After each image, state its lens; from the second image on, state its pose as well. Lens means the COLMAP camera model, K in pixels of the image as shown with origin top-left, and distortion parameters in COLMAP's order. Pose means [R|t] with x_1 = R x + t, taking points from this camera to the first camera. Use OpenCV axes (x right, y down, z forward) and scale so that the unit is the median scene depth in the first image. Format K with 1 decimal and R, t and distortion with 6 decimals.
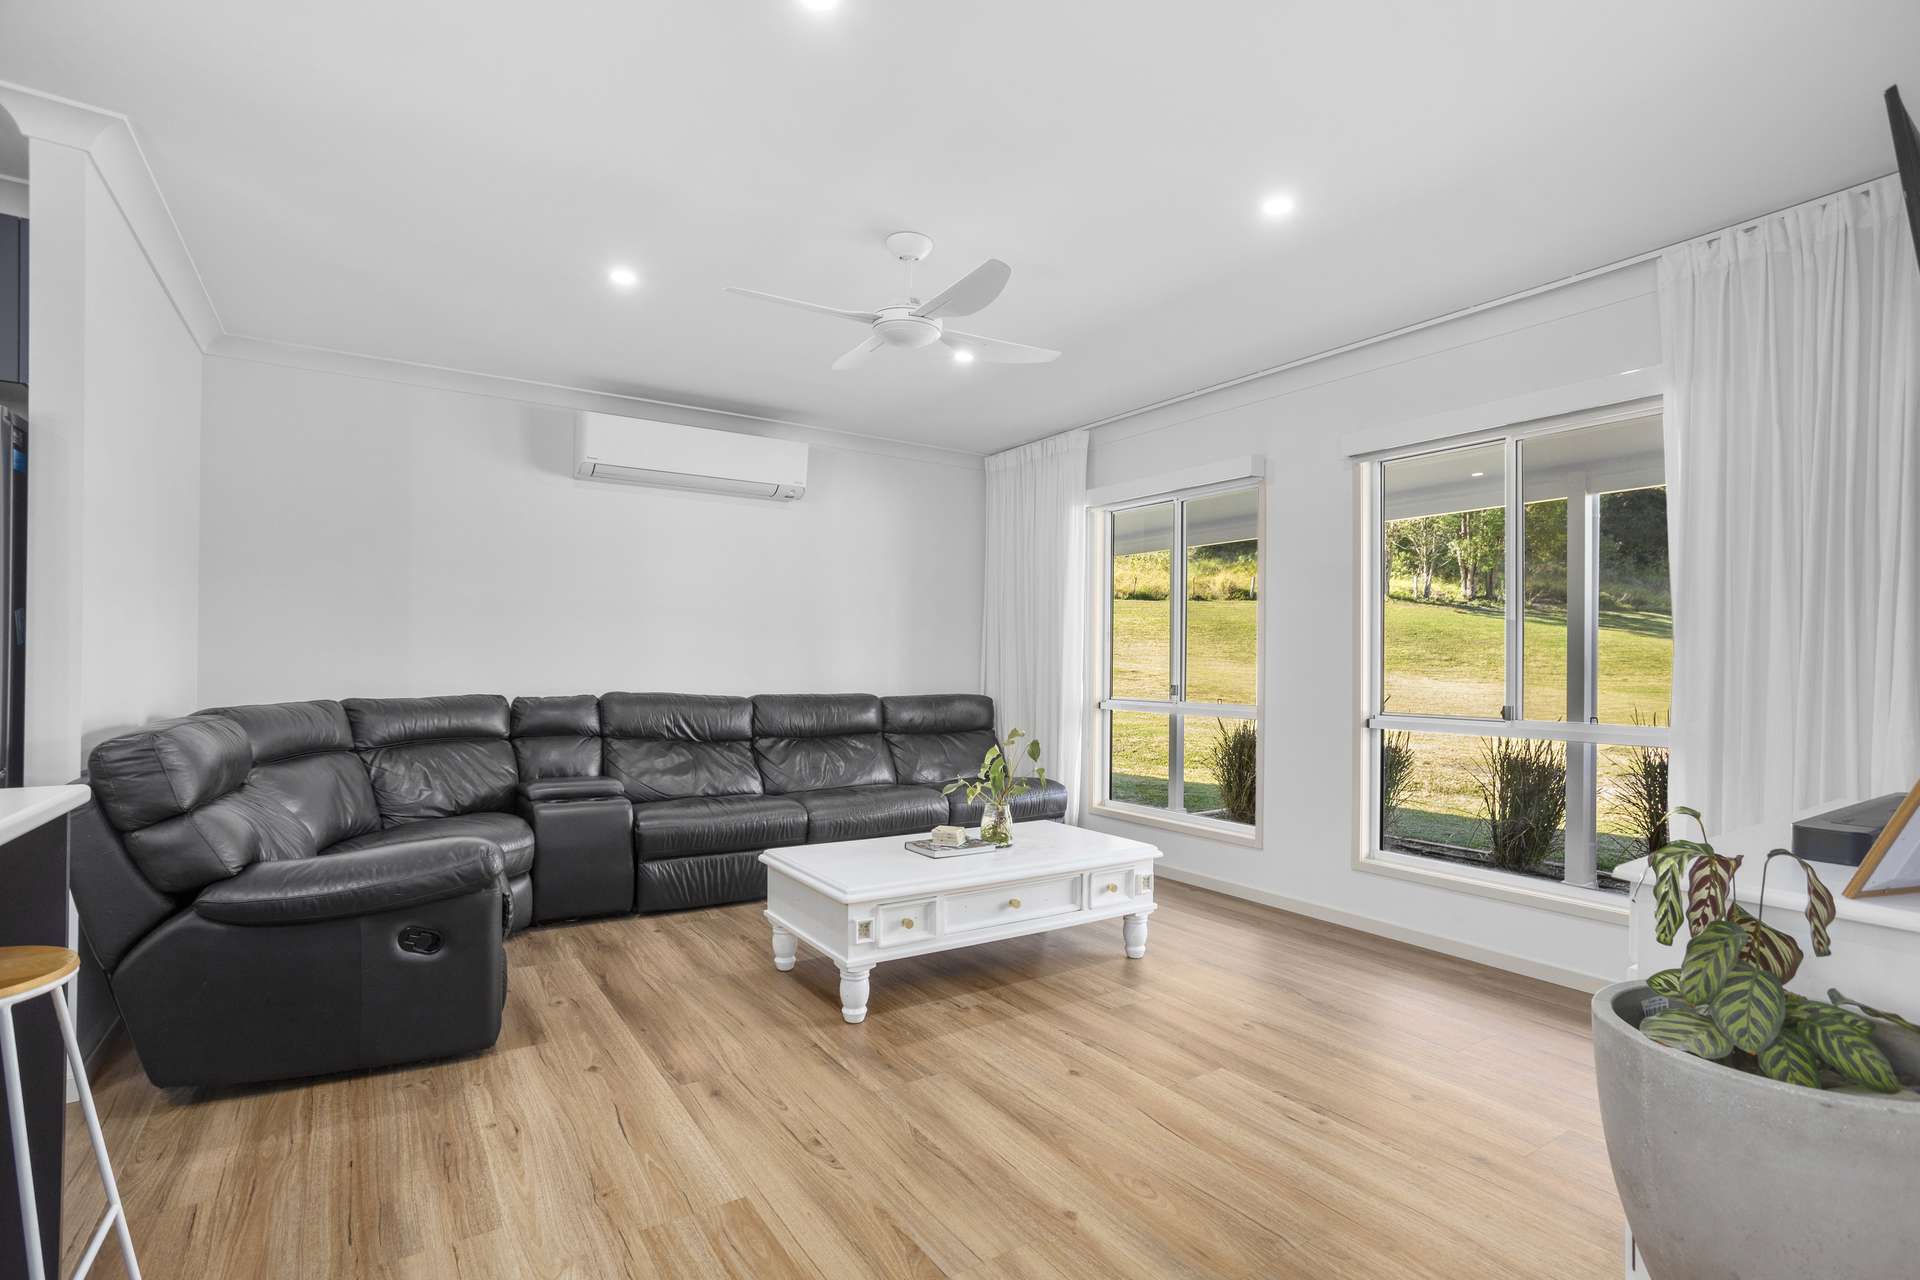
lens RADIAL K [[926.6, 0, 964.7], [0, 926.6, 655.5], [0, 0, 1]] dist [-0.039123, 0.000144]
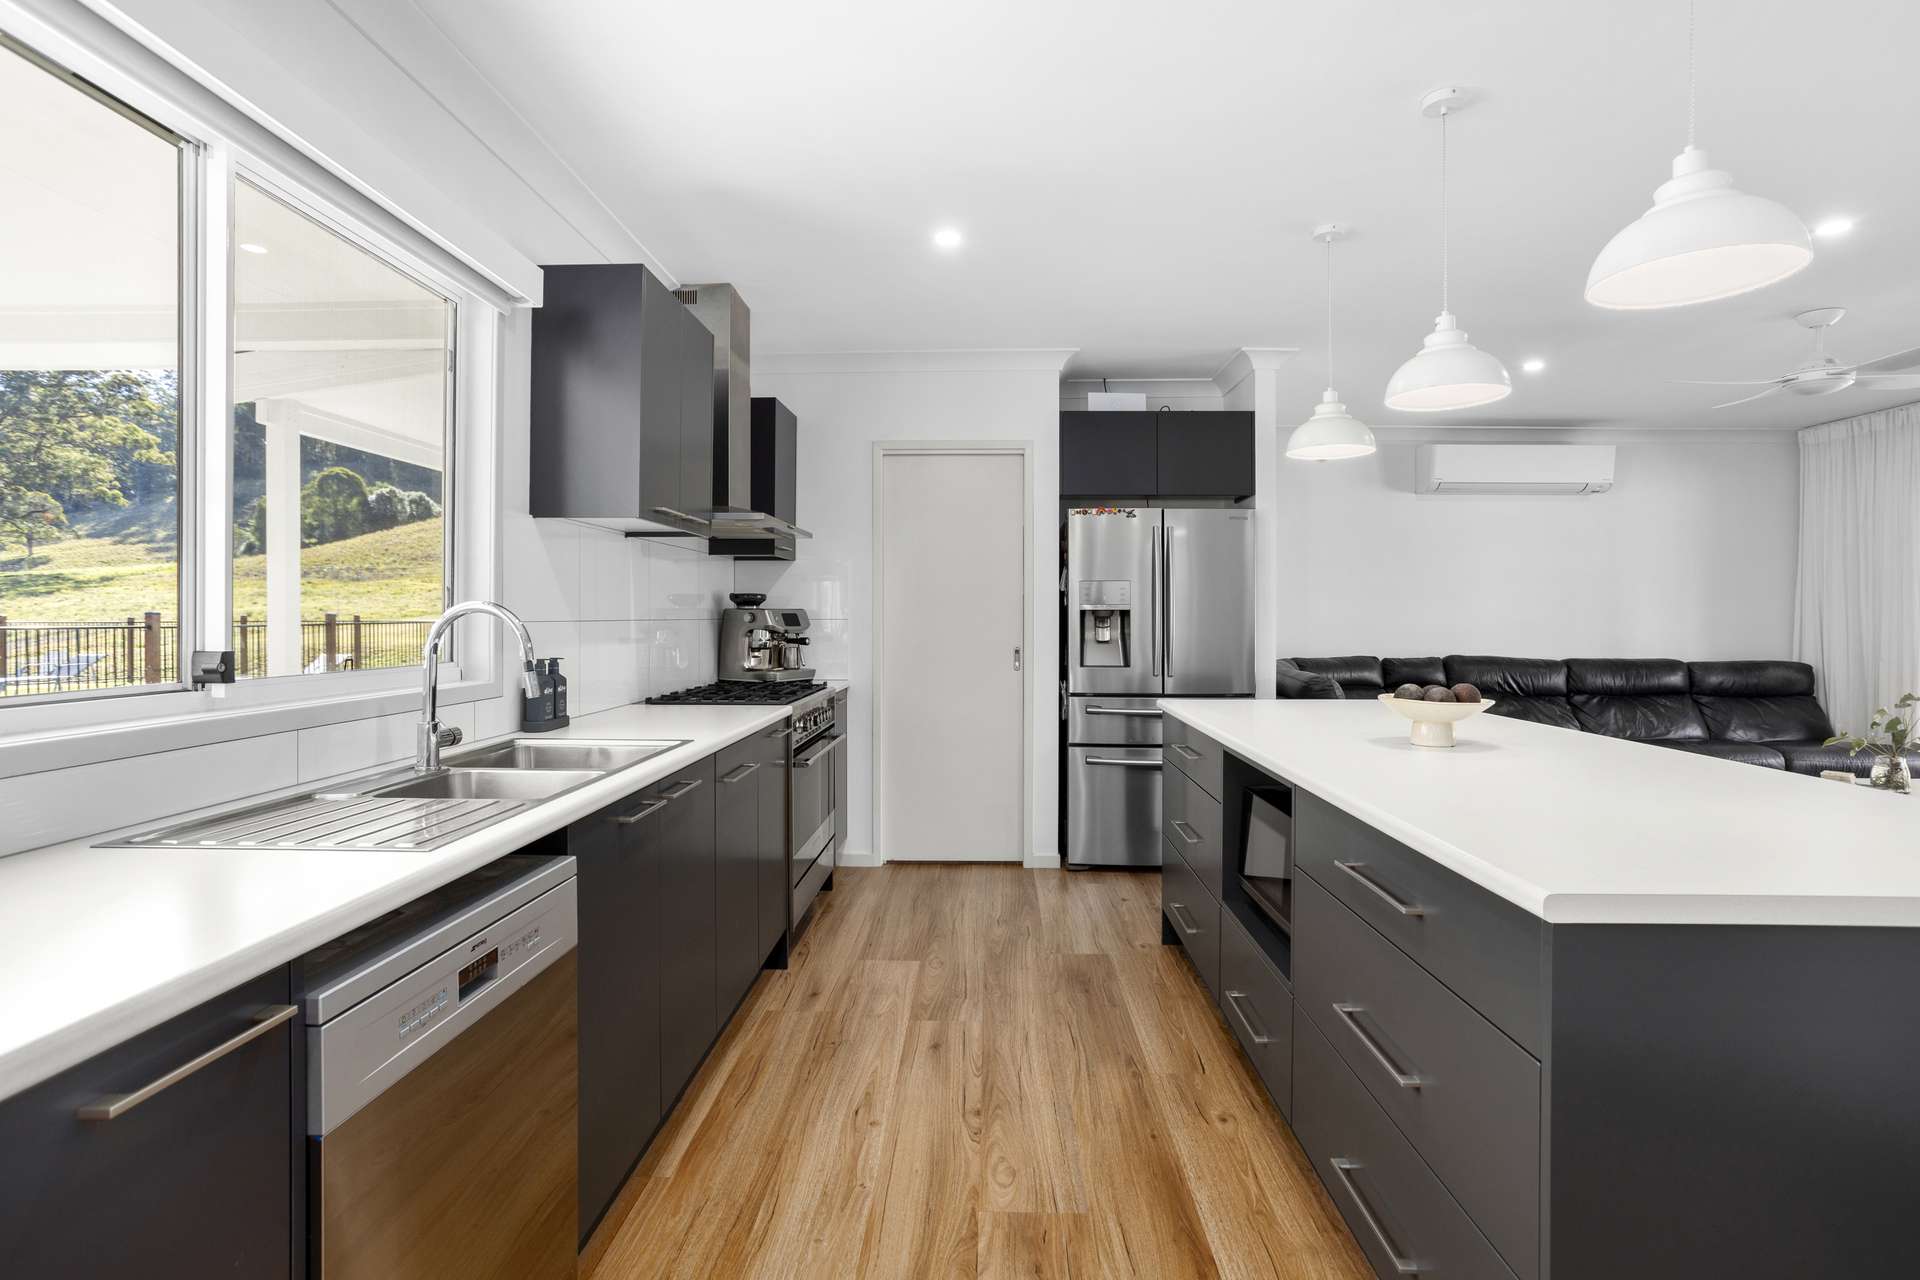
lens RADIAL K [[932.5, 0, 961.8], [0, 932.5, 619.1], [0, 0, 1]] dist [0.001260, 0.000688]
pose [[0.822356, -0.006847, -0.568933, -0.178259], [0.010470, 0.999940, 0.003100, -0.020935], [0.568877, -0.008507, 0.822378, -0.445547]]
